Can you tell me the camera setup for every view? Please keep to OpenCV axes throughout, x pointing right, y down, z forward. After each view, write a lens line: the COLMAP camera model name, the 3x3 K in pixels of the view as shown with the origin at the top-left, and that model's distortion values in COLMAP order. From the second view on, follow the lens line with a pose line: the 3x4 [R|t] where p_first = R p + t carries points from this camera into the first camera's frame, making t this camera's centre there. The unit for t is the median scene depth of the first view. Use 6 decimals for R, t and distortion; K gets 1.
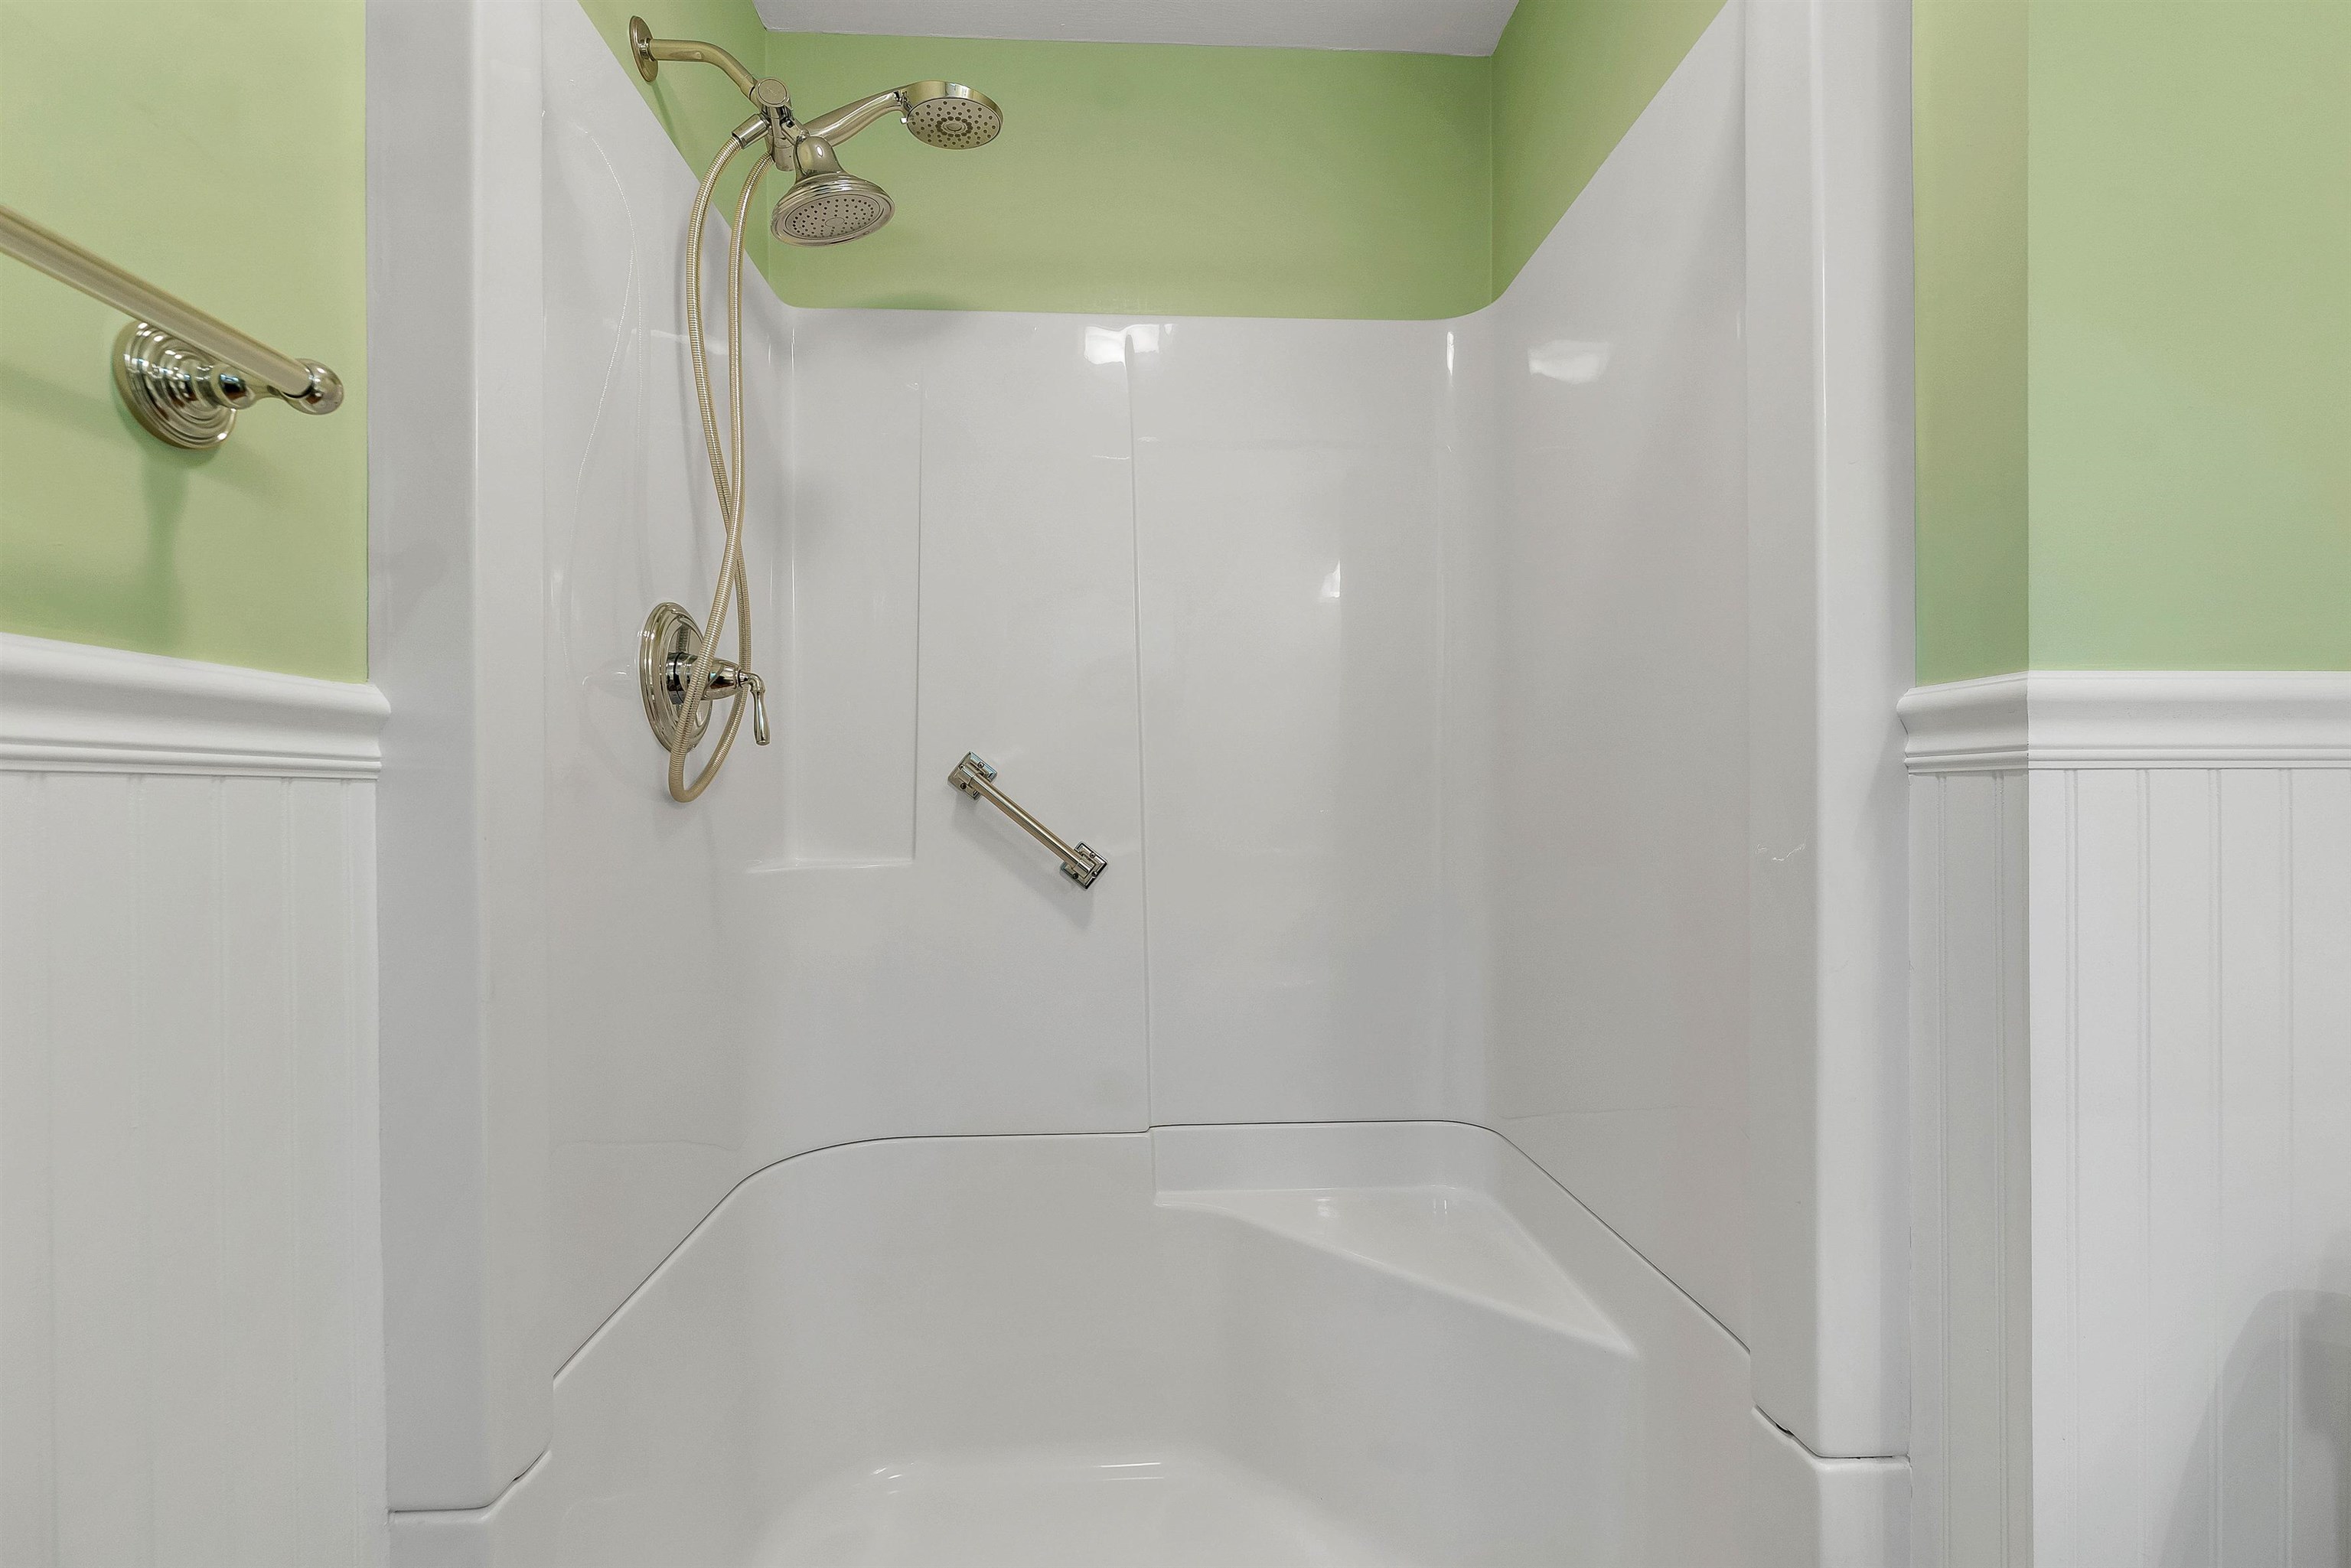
lens RADIAL K [[1003.6, 0, 1175.5], [0, 1003.6, 784.0], [0, 0, 1]] dist [-0.000423, -0.000045]
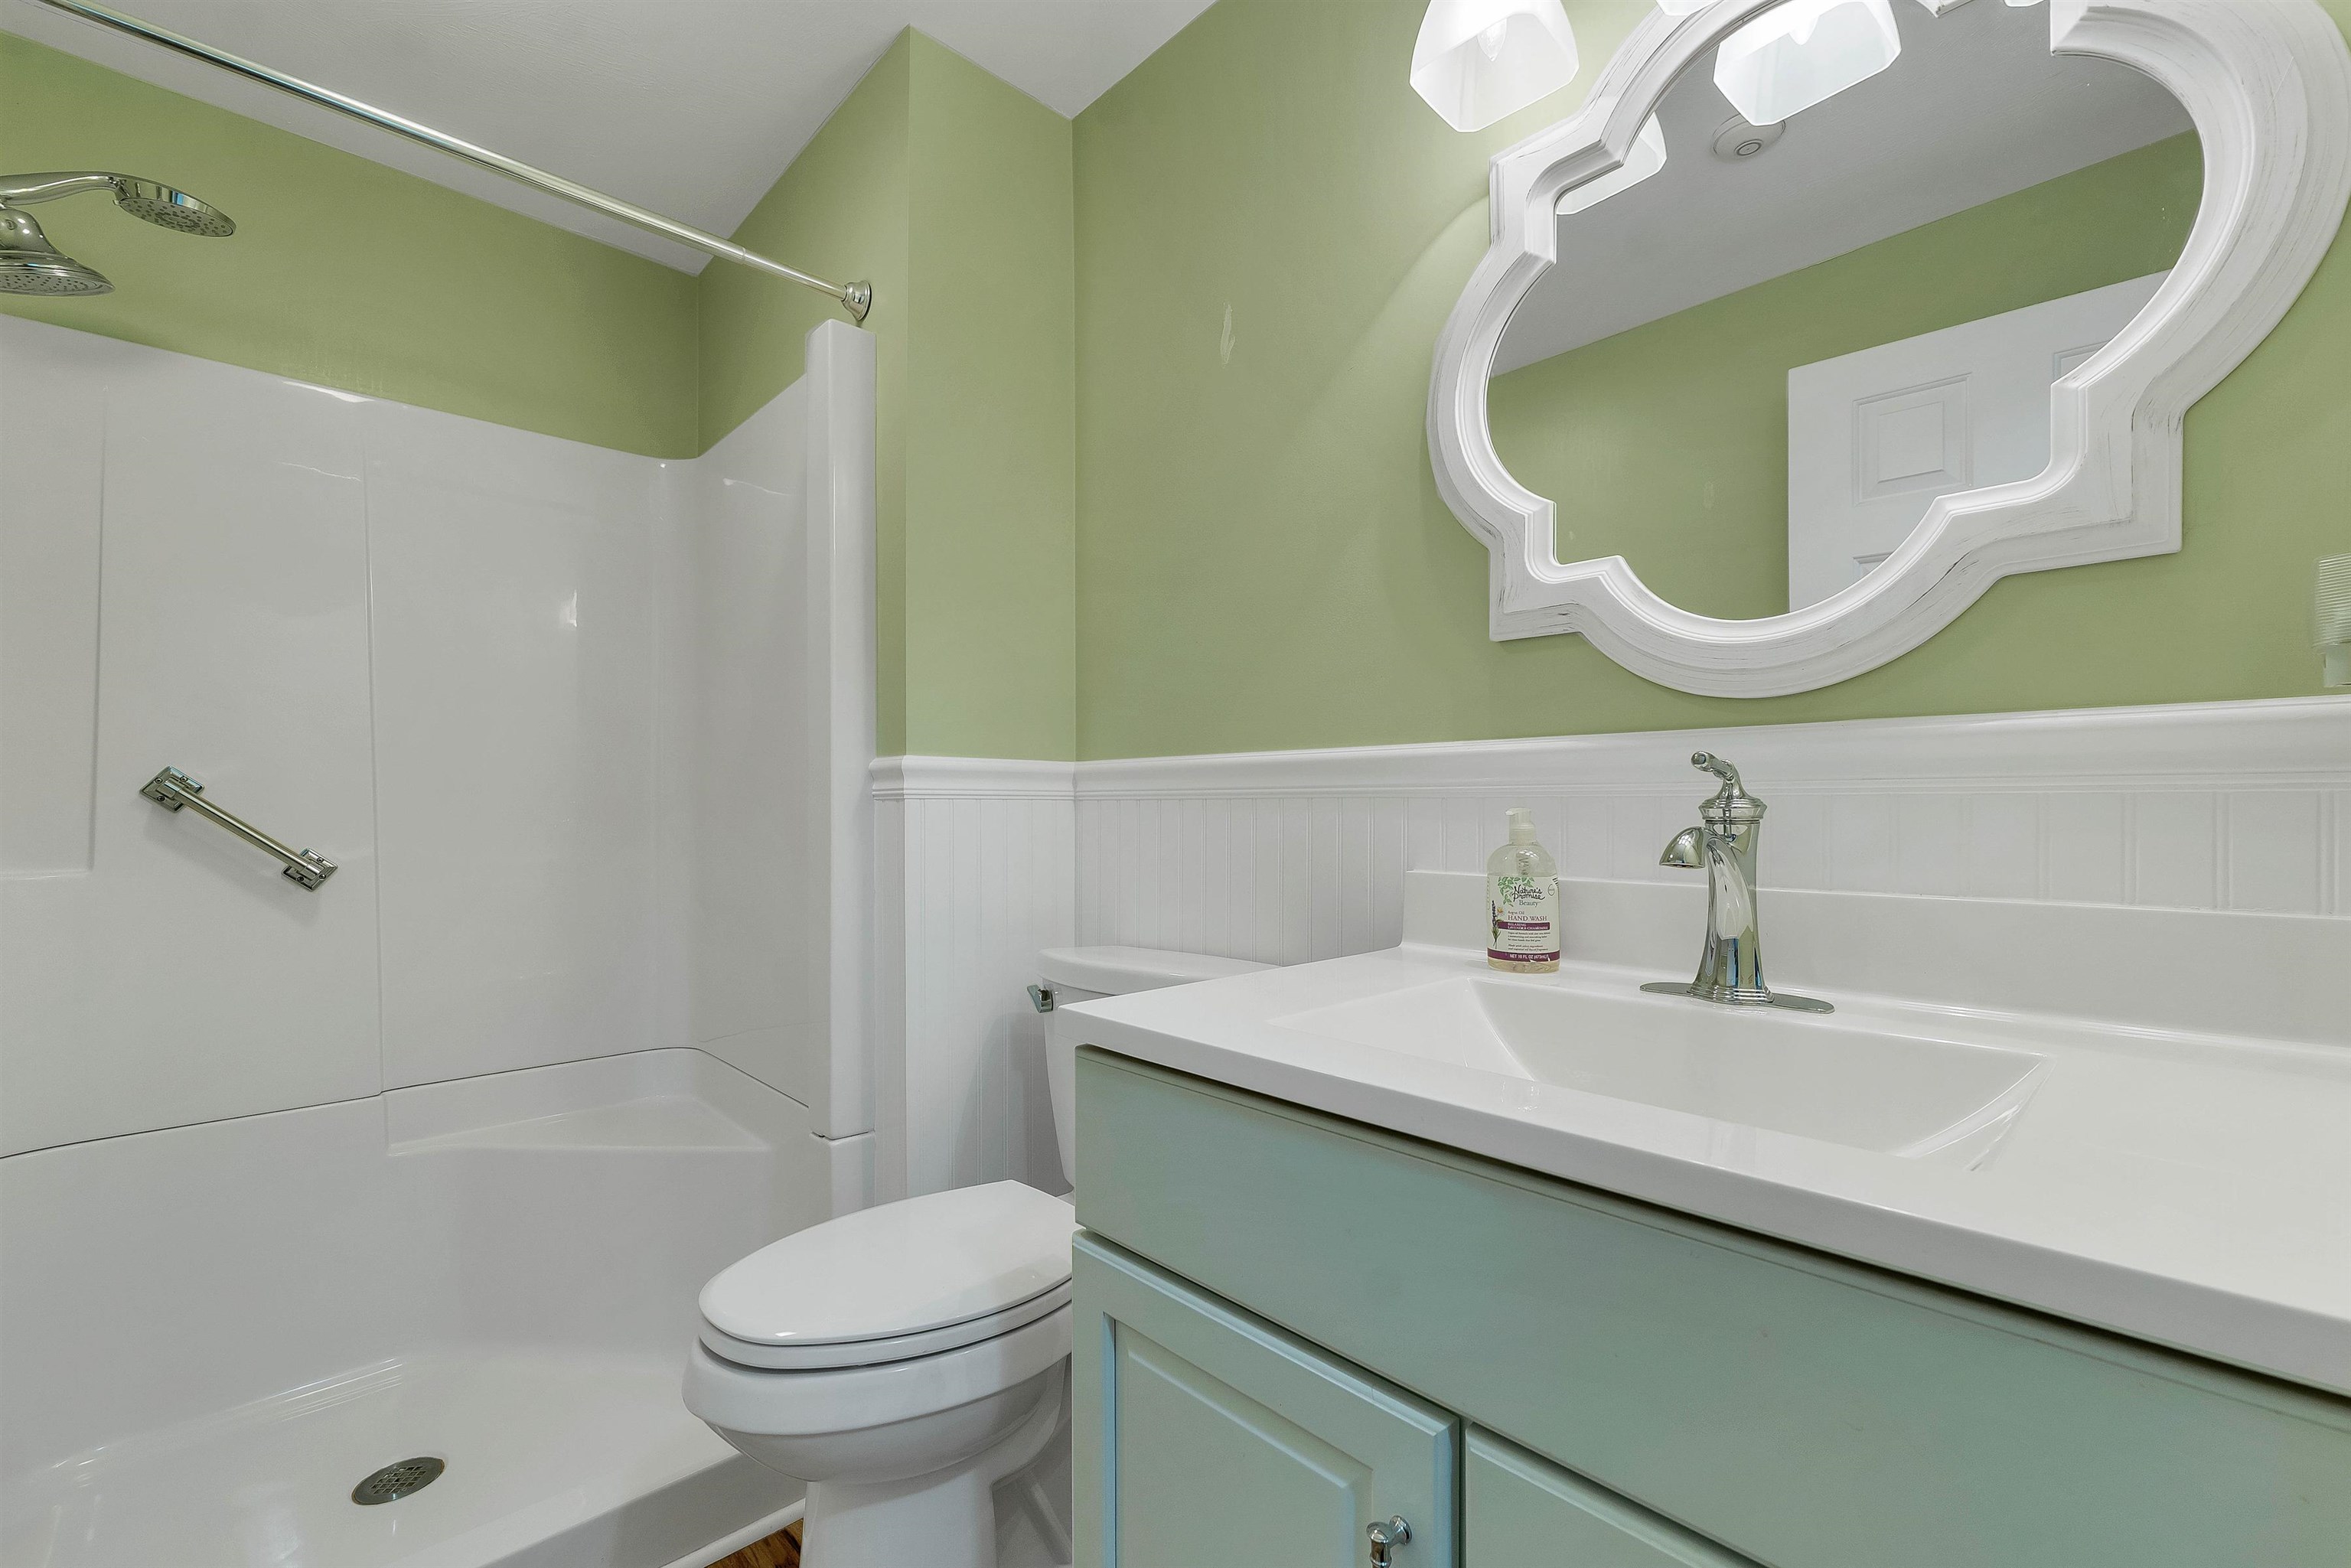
lens RADIAL K [[1059.1, 0, 1170.1], [0, 1059.1, 805.6], [0, 0, 1]] dist [-0.000267, 0.008940]
pose [[0.788280, 0.001685, 0.615314, -0.067791], [-0.010322, 0.999892, 0.010485, -0.013592], [-0.615230, -0.014616, 0.788212, -0.557950]]
